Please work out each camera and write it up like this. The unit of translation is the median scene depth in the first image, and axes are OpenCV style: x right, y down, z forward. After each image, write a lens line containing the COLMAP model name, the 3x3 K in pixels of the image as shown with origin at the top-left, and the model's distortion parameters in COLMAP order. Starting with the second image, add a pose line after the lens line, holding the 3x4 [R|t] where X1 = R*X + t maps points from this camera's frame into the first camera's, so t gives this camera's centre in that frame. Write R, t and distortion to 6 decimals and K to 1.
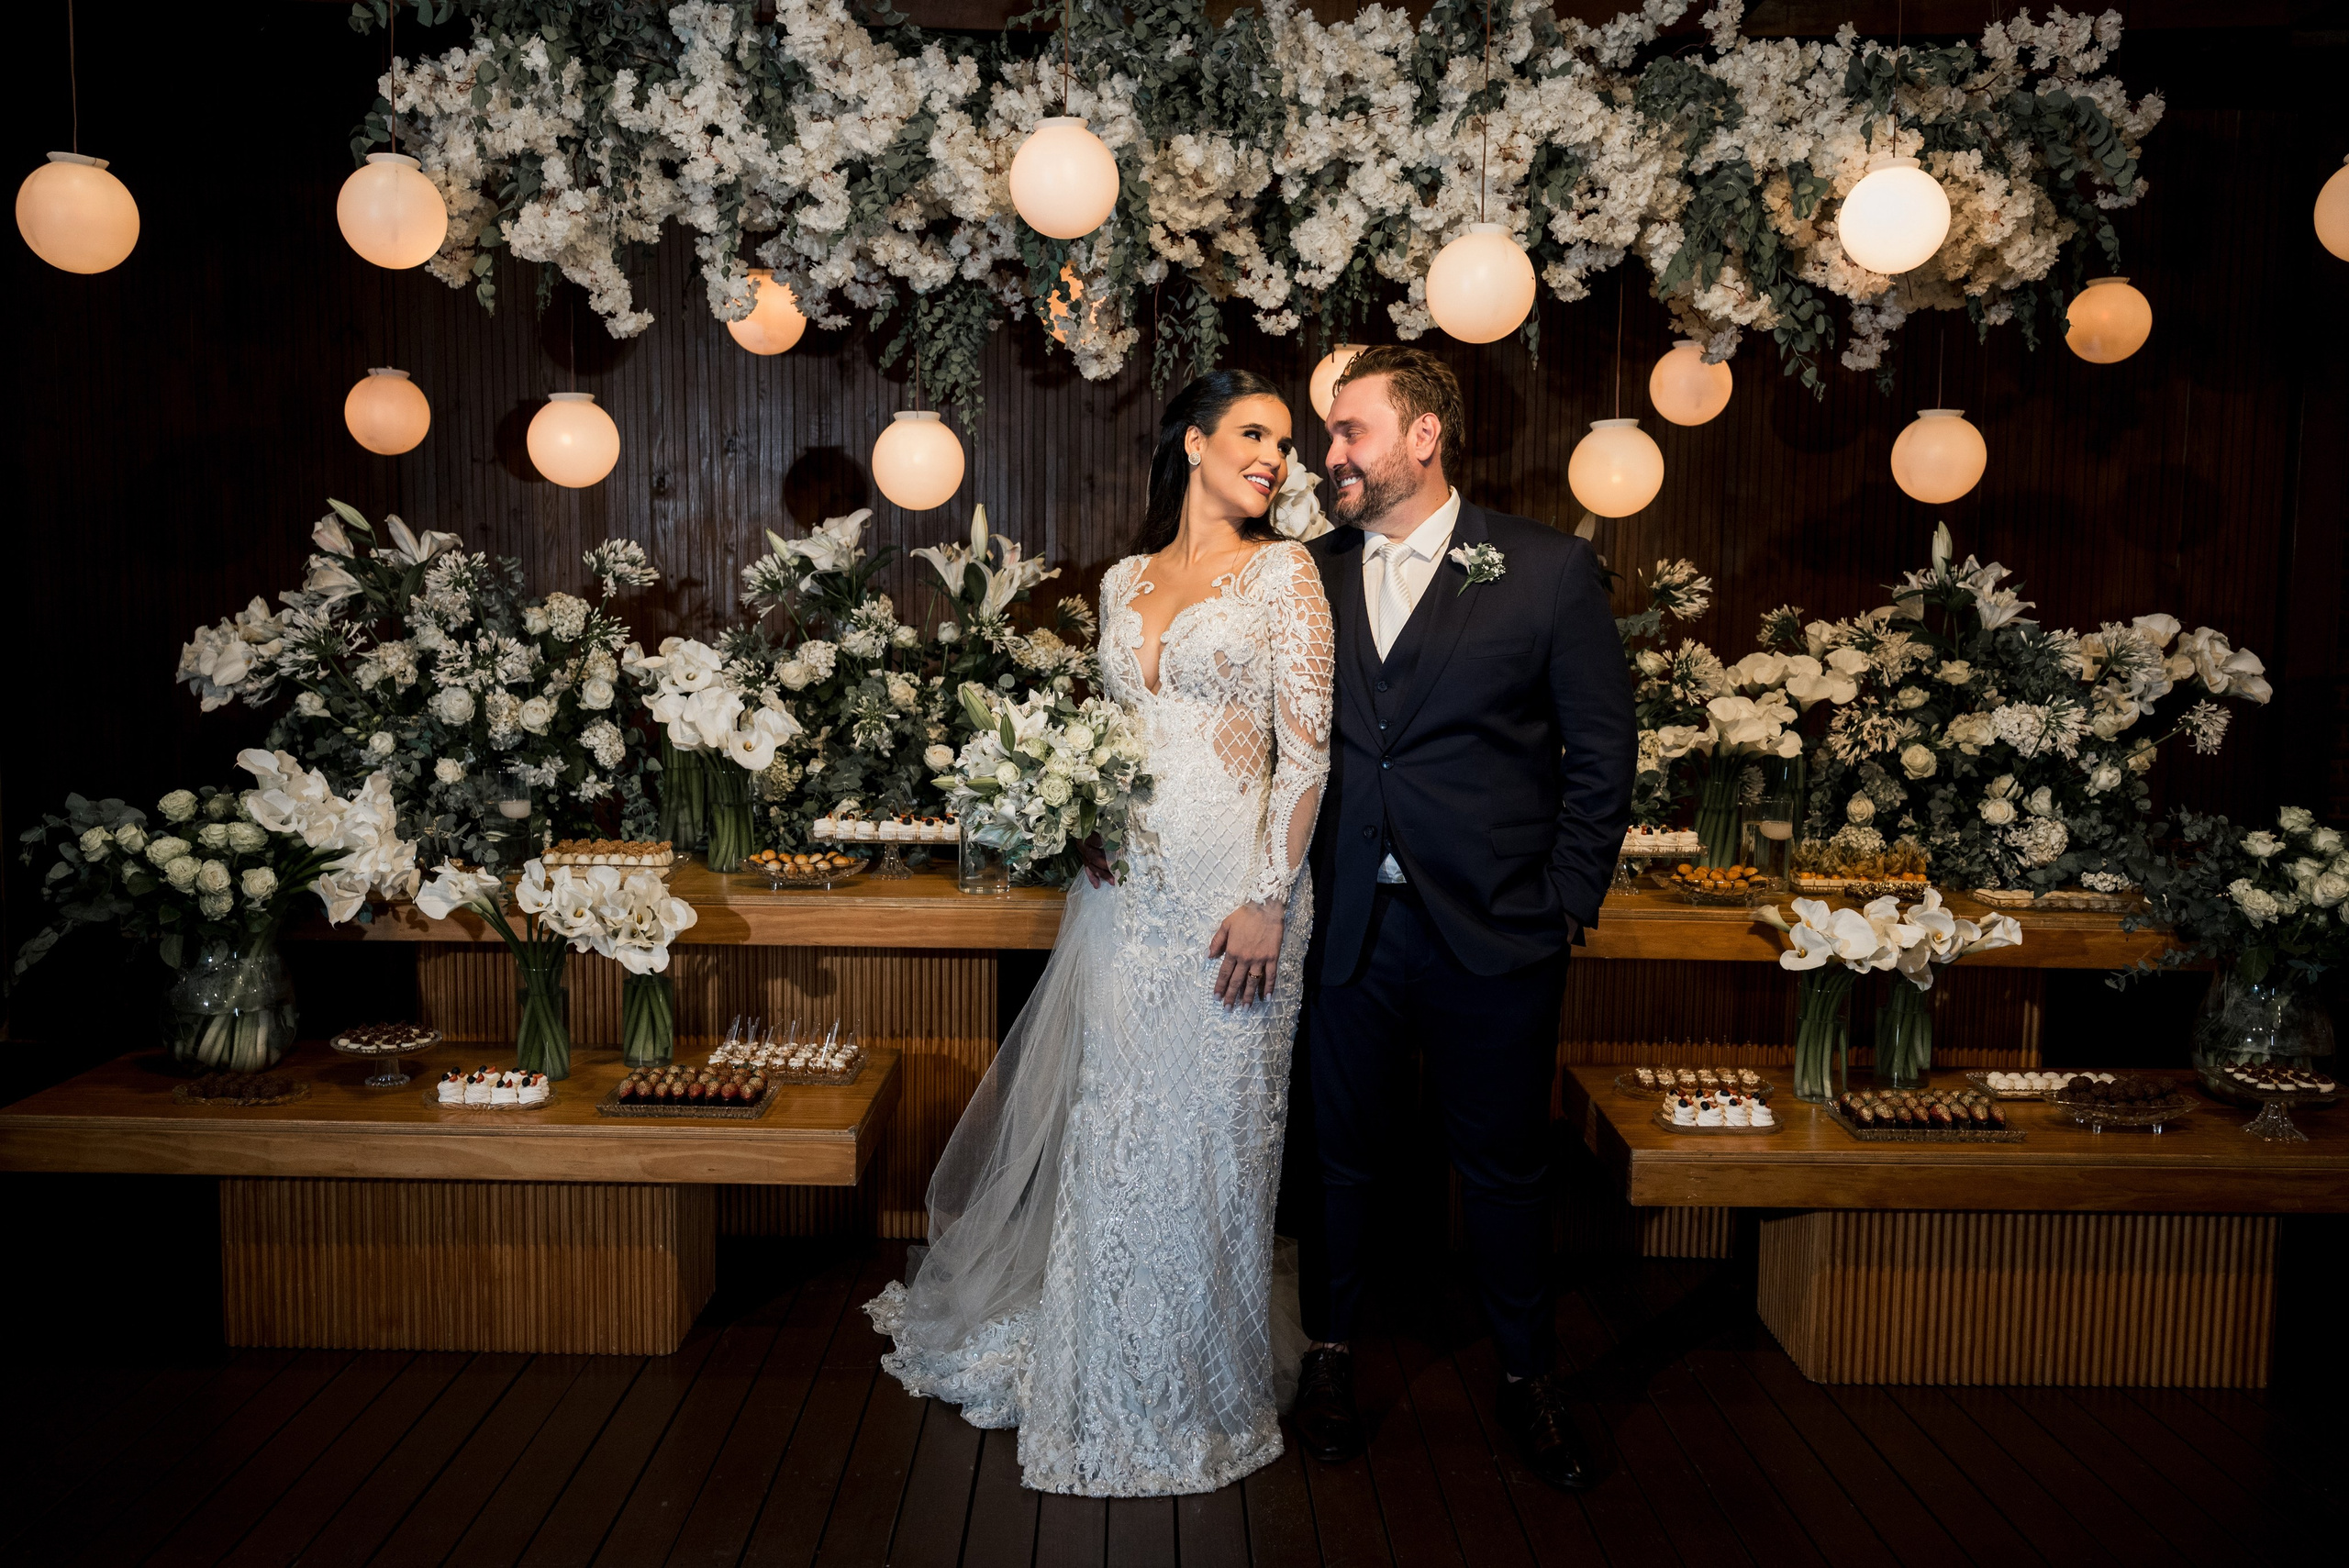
lens RADIAL K [[1923.0, 0, 1156.4], [0, 1923.0, 775.6], [0, 0, 1]] dist [0.001627, -0.003506]
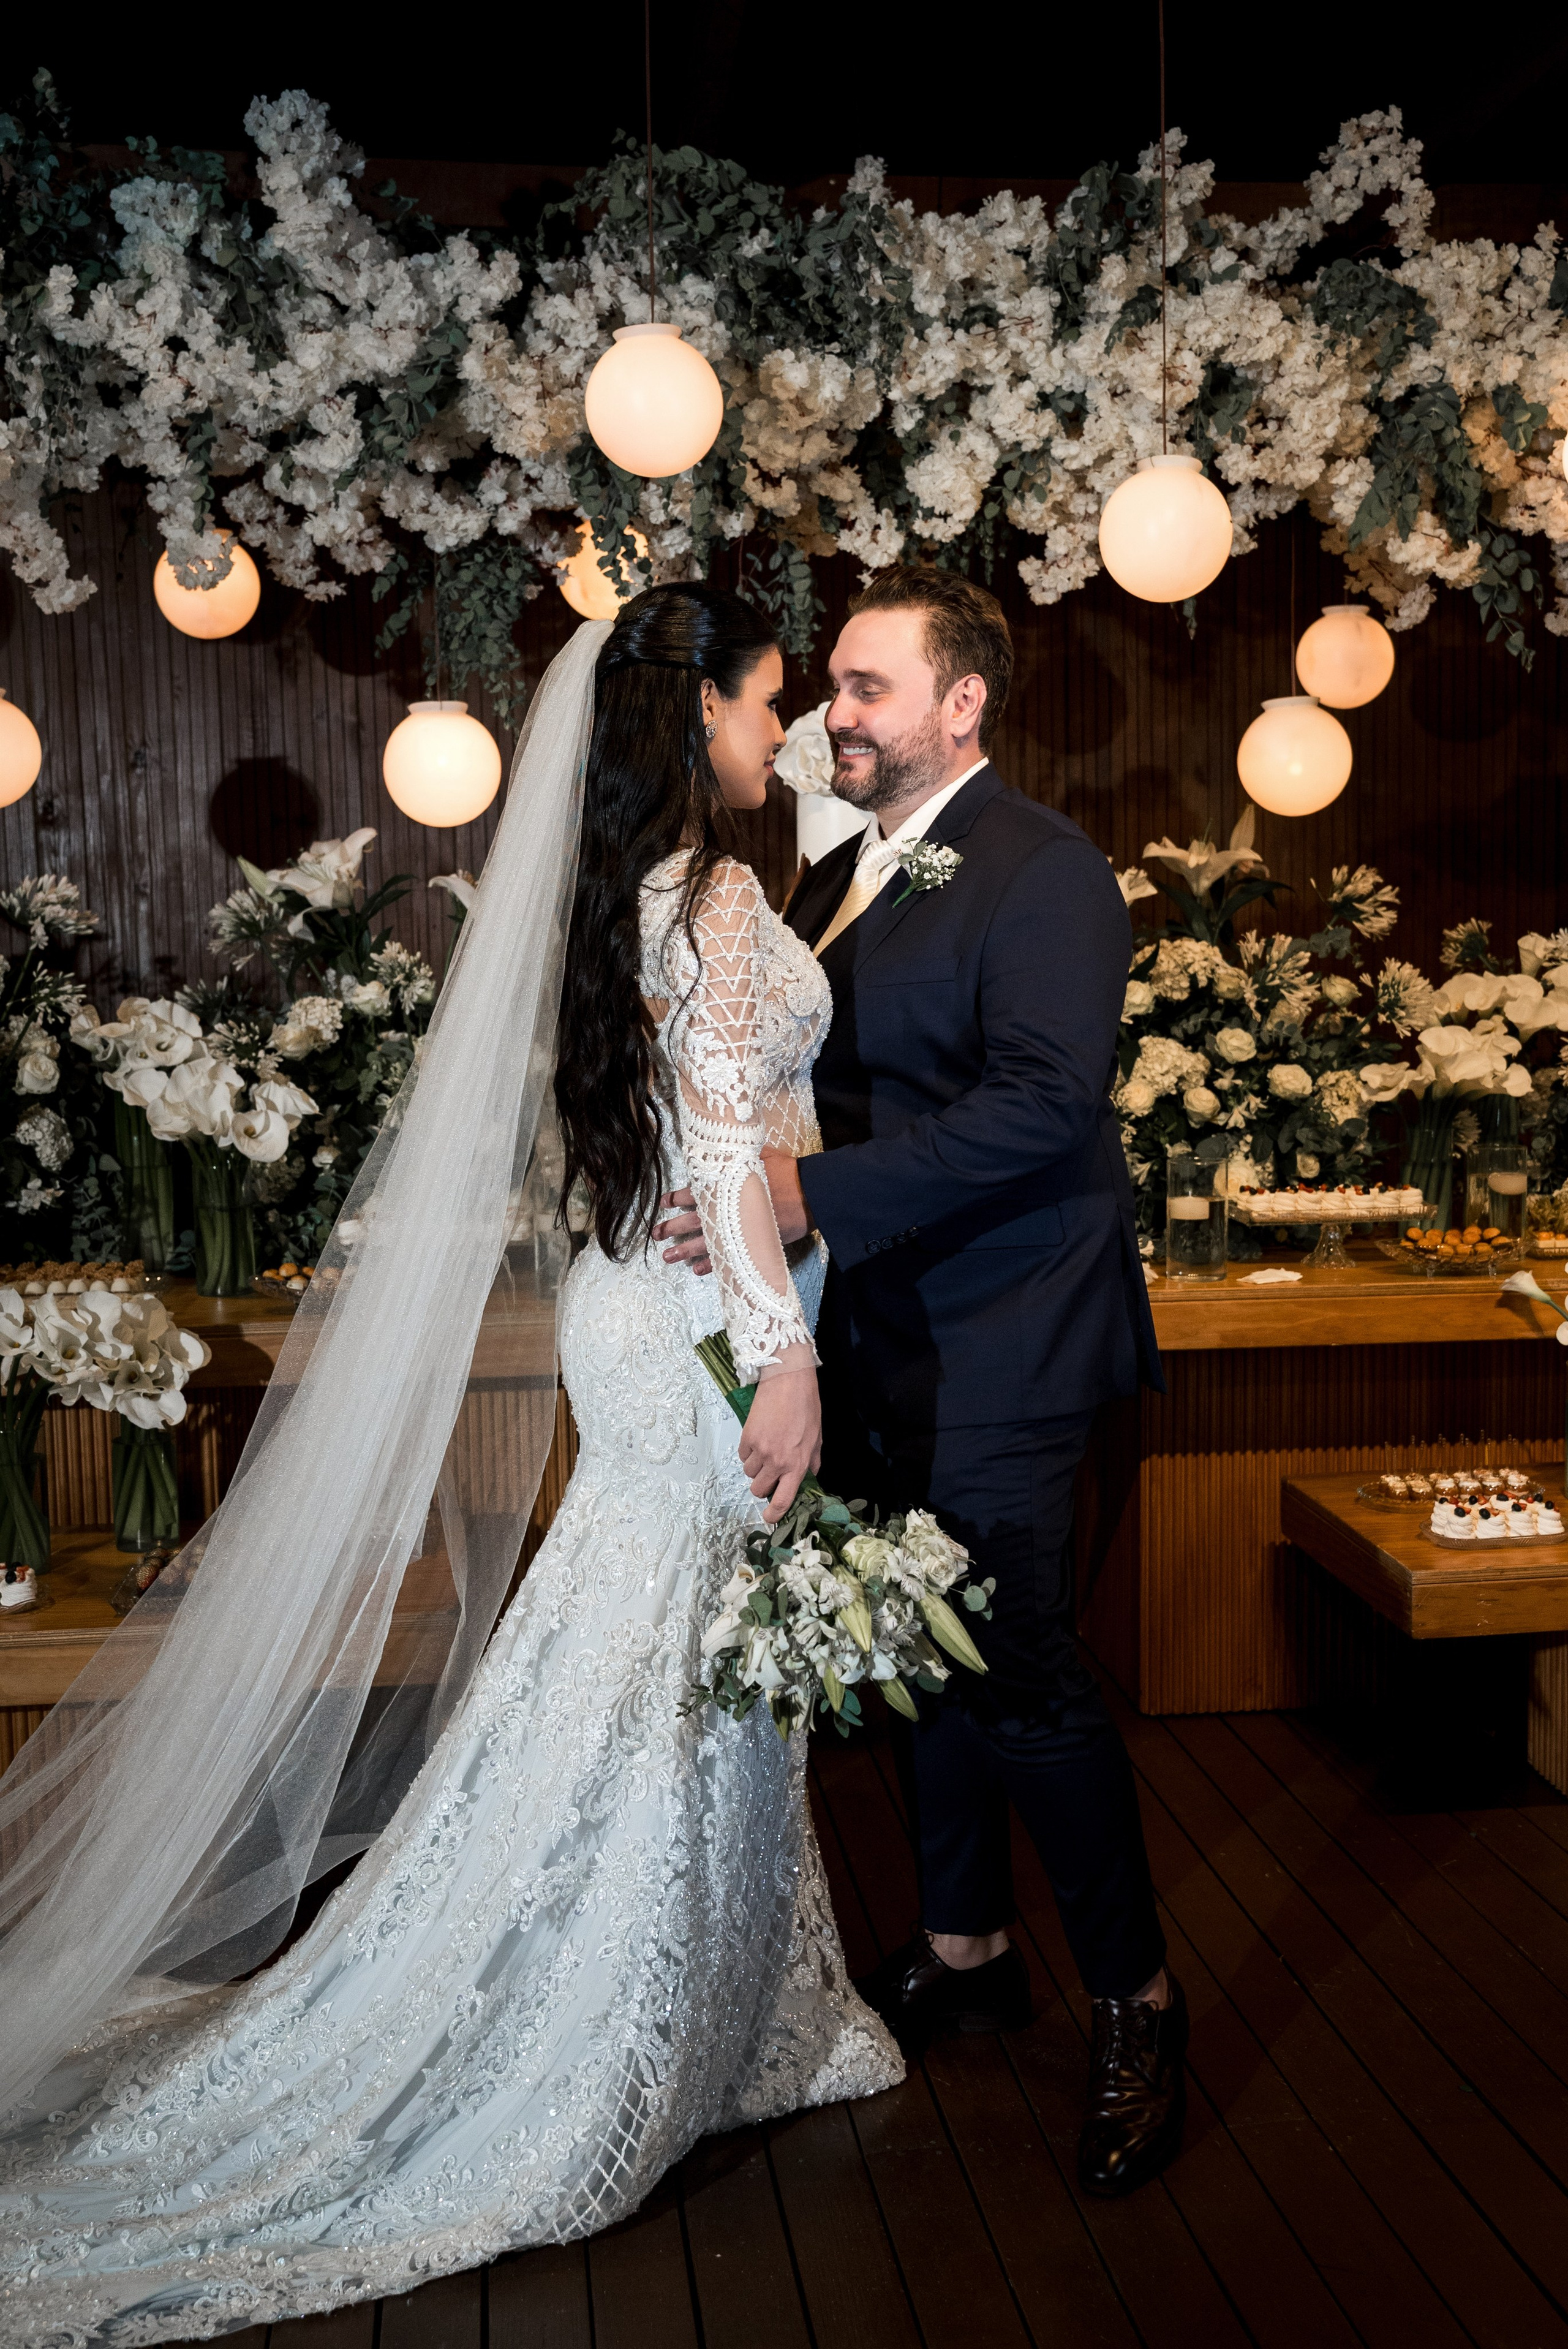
lens RADIAL K [[2343.1, 0, 824.5], [0, 2343.1, 1156.3], [0, 0, 1]] dist [-0.005712, 0.000000]
pose [[0.990816, -0.041785, 0.128599, -0.102033], [0.042649, 0.999082, -0.003968, 0.008002], [-0.128315, 0.009416, 0.991689, 0.027587]]
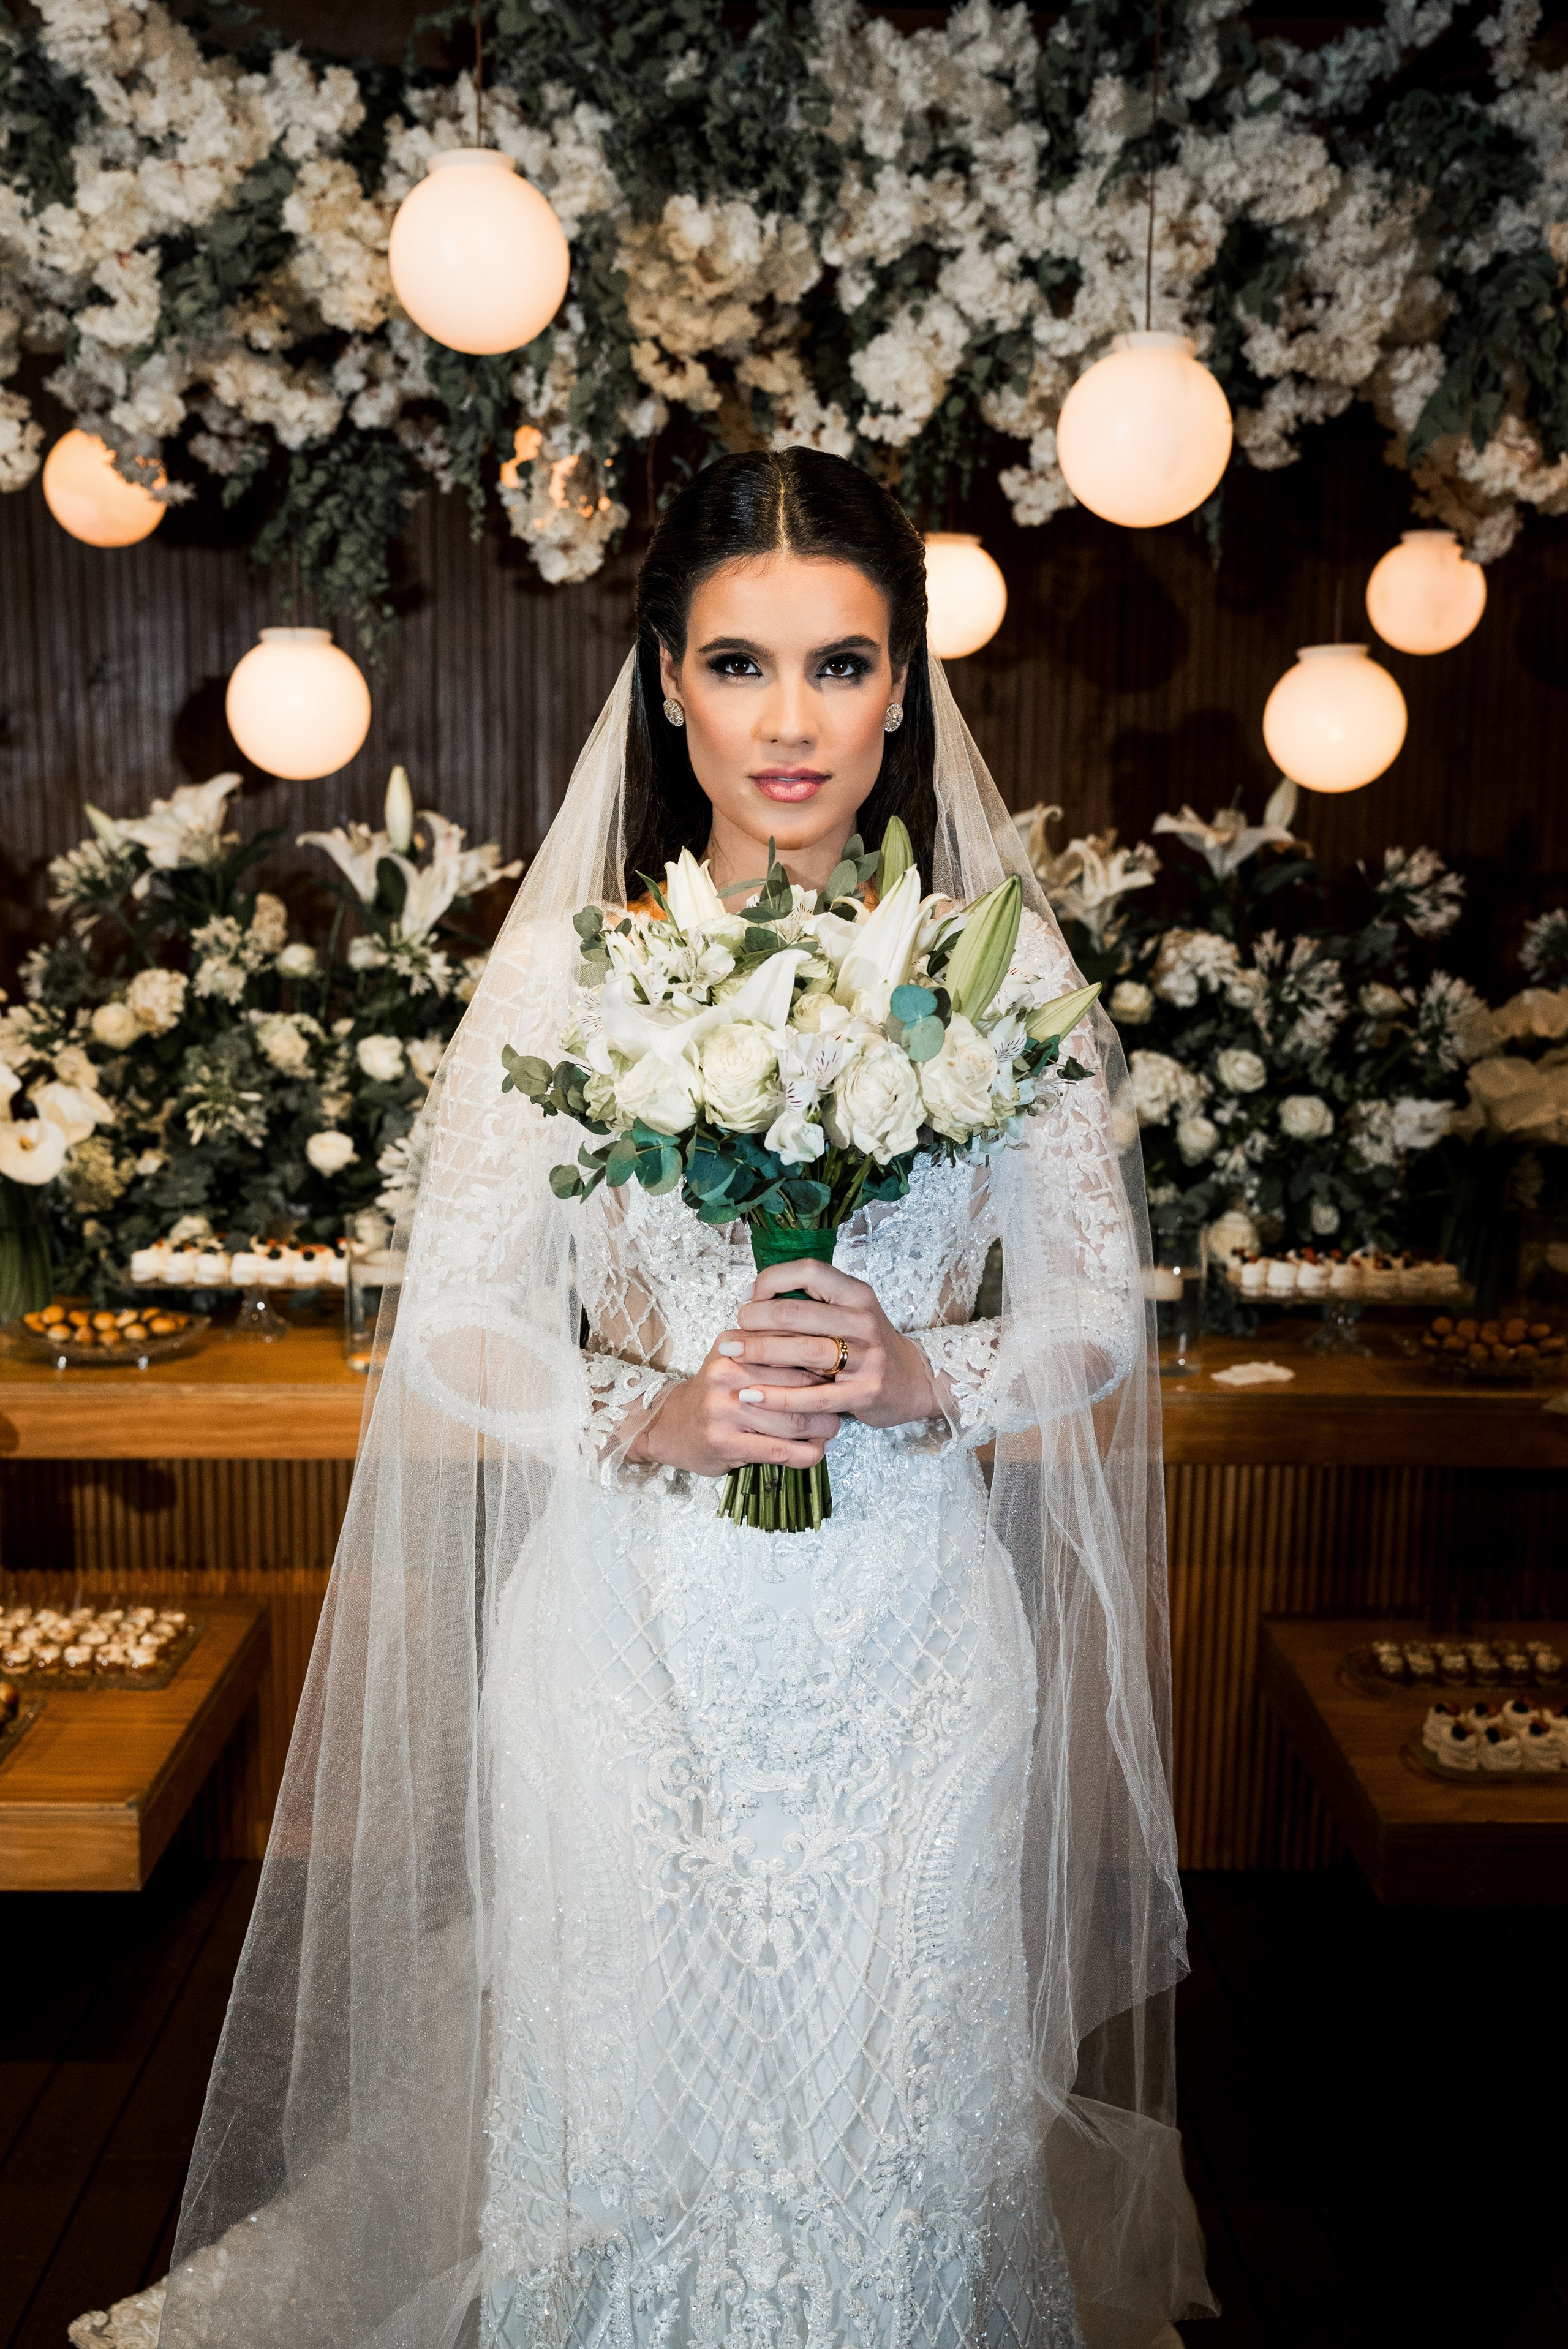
lens RADIAL K [[2081.4, 0, 830.0], [0, 2081.4, 1107.0], [0, 0, 1]] dist [0.005765, -0.012552]
pose [[0.999381, -0.003854, 0.034963, 0.035960], [0.002458, 0.999201, 0.039902, -0.054301], [-0.035089, -0.039792, 0.998592, 0.276208]]
